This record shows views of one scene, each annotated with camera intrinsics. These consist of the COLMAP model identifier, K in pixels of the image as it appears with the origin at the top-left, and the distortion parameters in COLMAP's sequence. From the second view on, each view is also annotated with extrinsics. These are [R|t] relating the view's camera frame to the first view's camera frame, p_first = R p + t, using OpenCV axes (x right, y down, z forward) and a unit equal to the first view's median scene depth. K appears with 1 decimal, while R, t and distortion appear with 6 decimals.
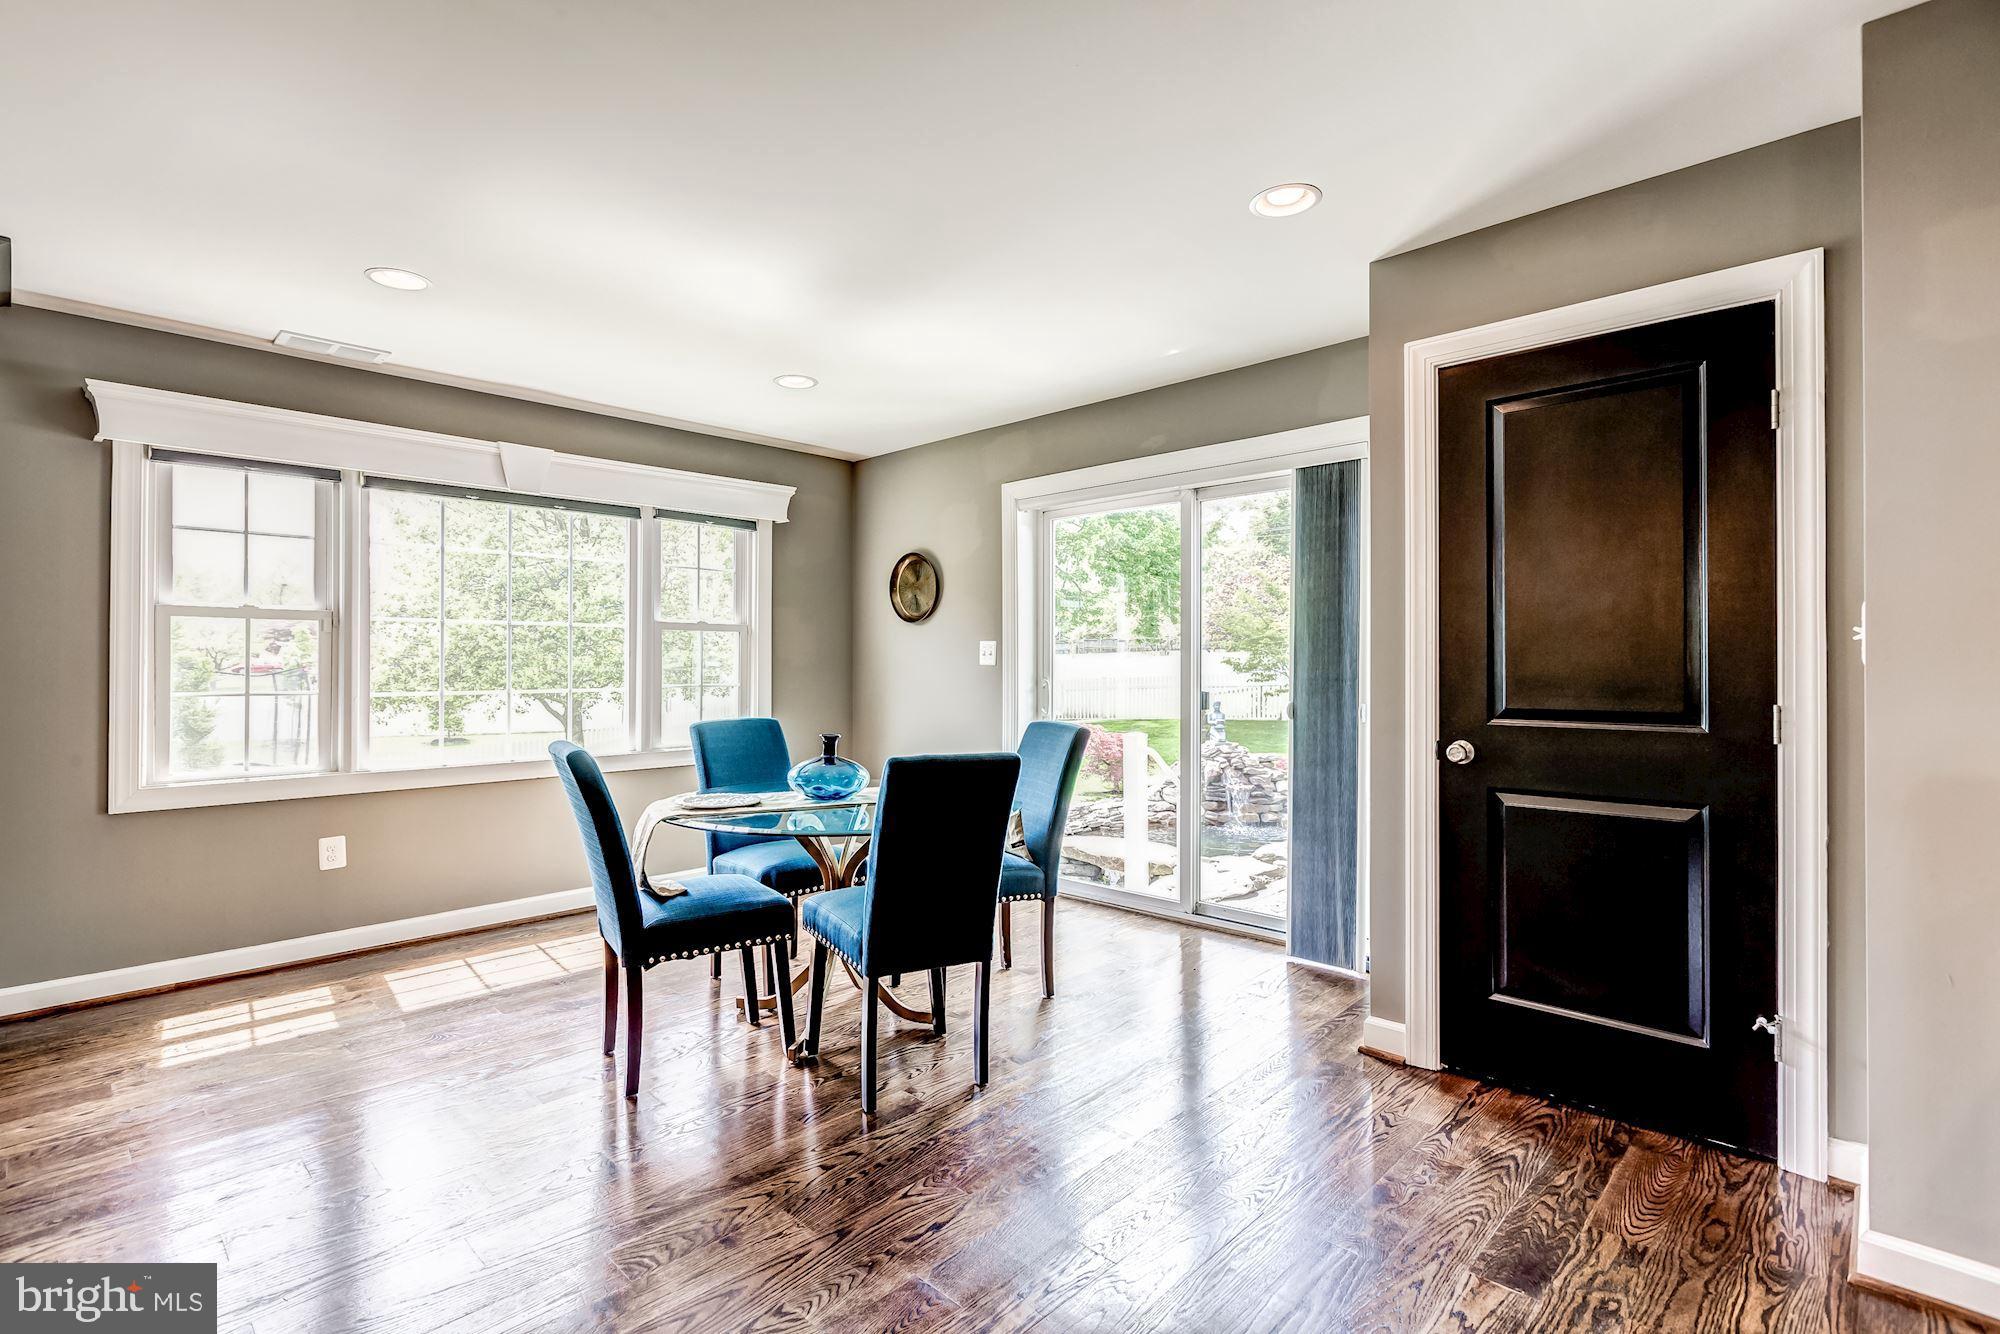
lens RADIAL K [[948.9, 0, 990.4], [0, 948.9, 661.0], [0, 0, 1]] dist [0.002350, 0.000332]
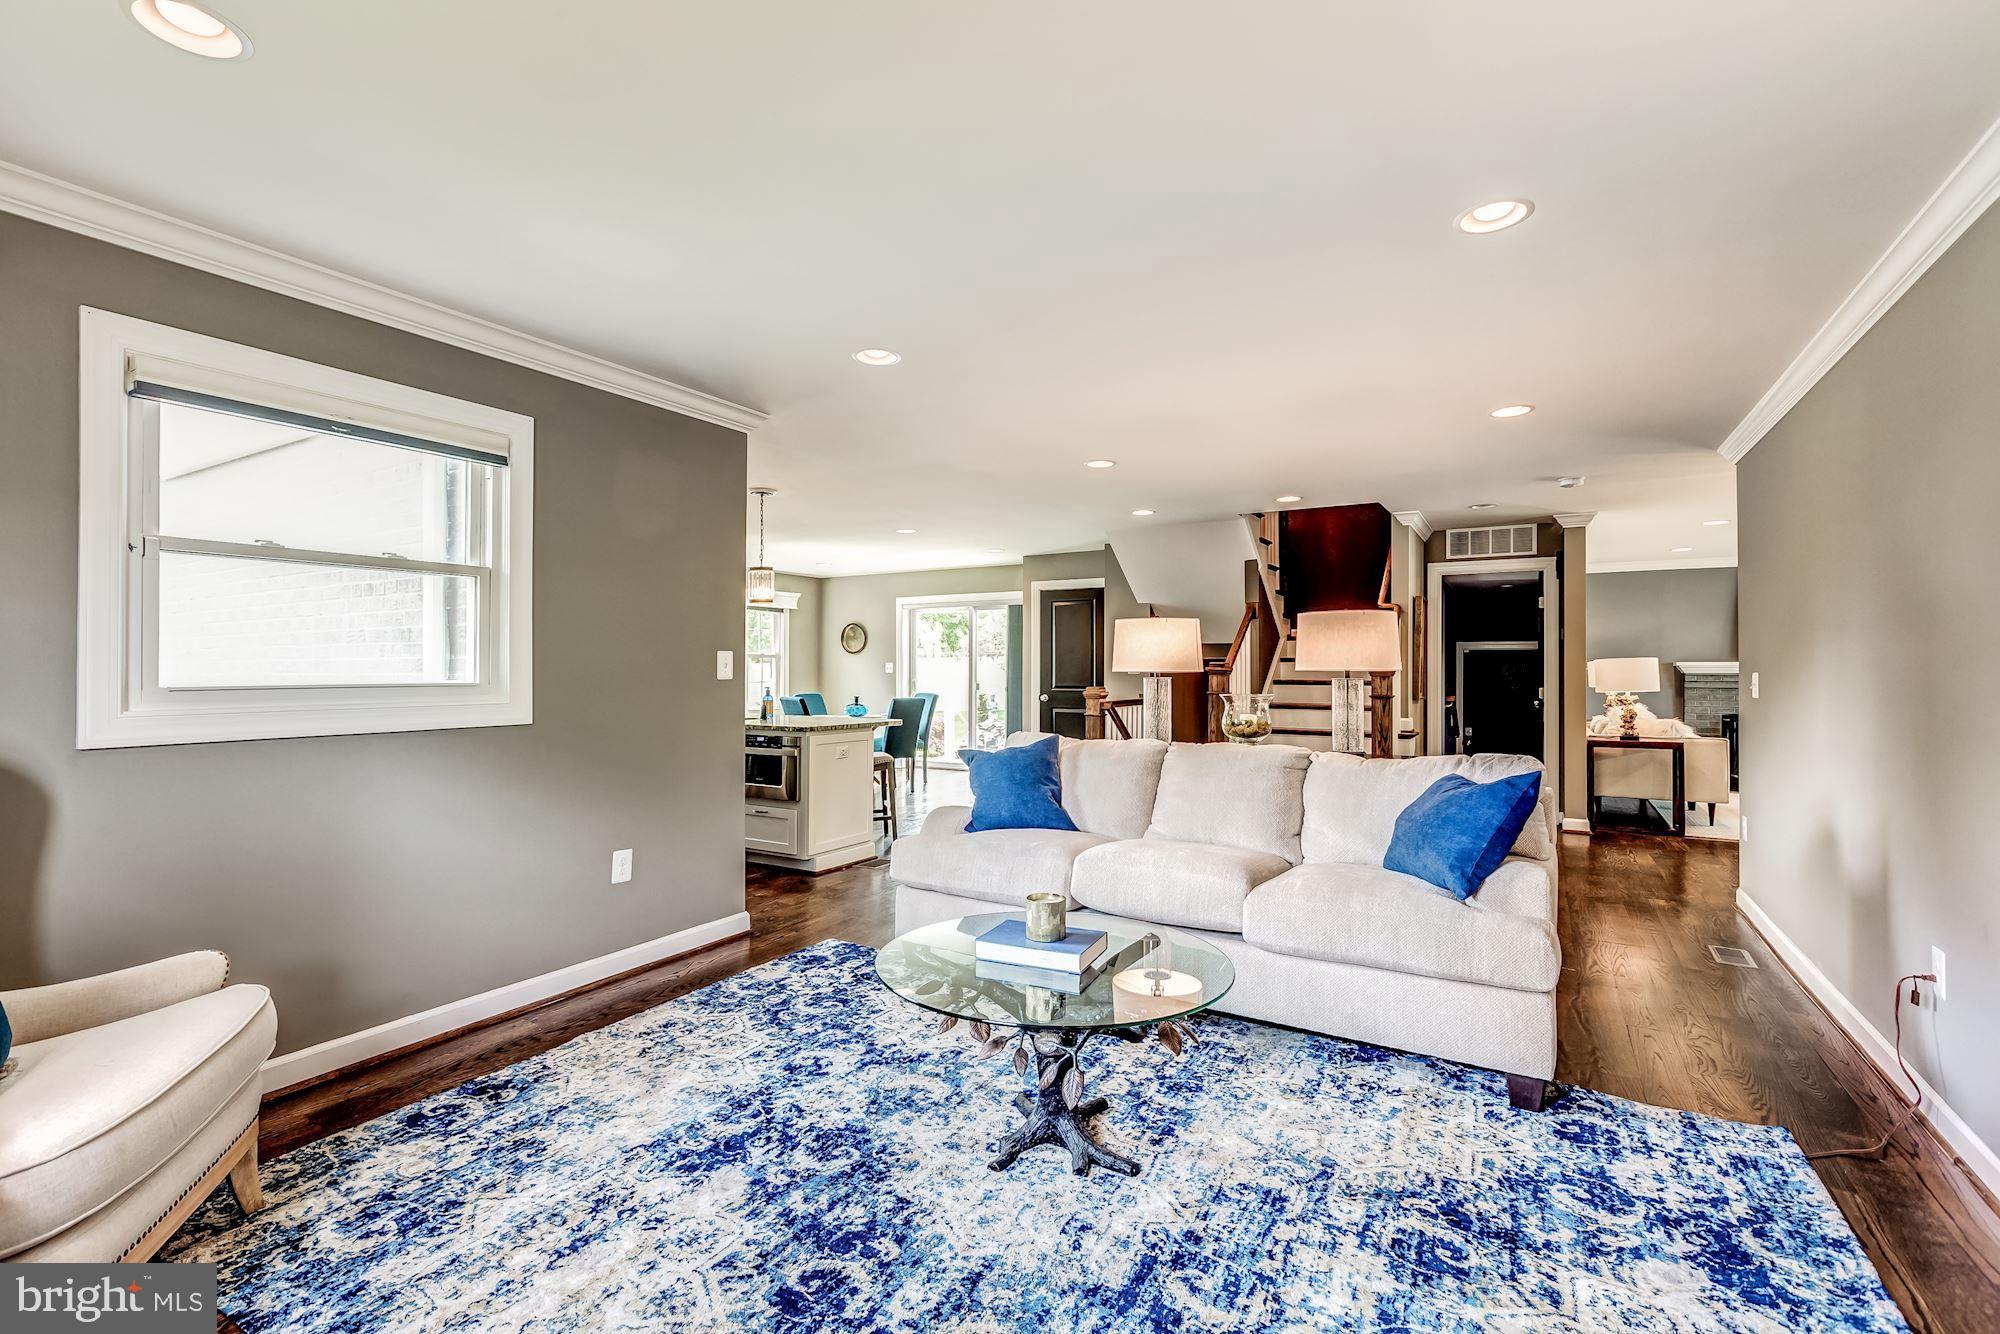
lens RADIAL K [[892.1, 0, 996.5], [0, 892.1, 661.9], [0, 0, 1]] dist [0.001922, -0.000094]
pose [[0.973193, -0.003790, 0.229959, -0.479399], [0.002998, 0.999988, 0.003794, -0.056188], [-0.229971, -0.003003, 0.973193, -2.337102]]
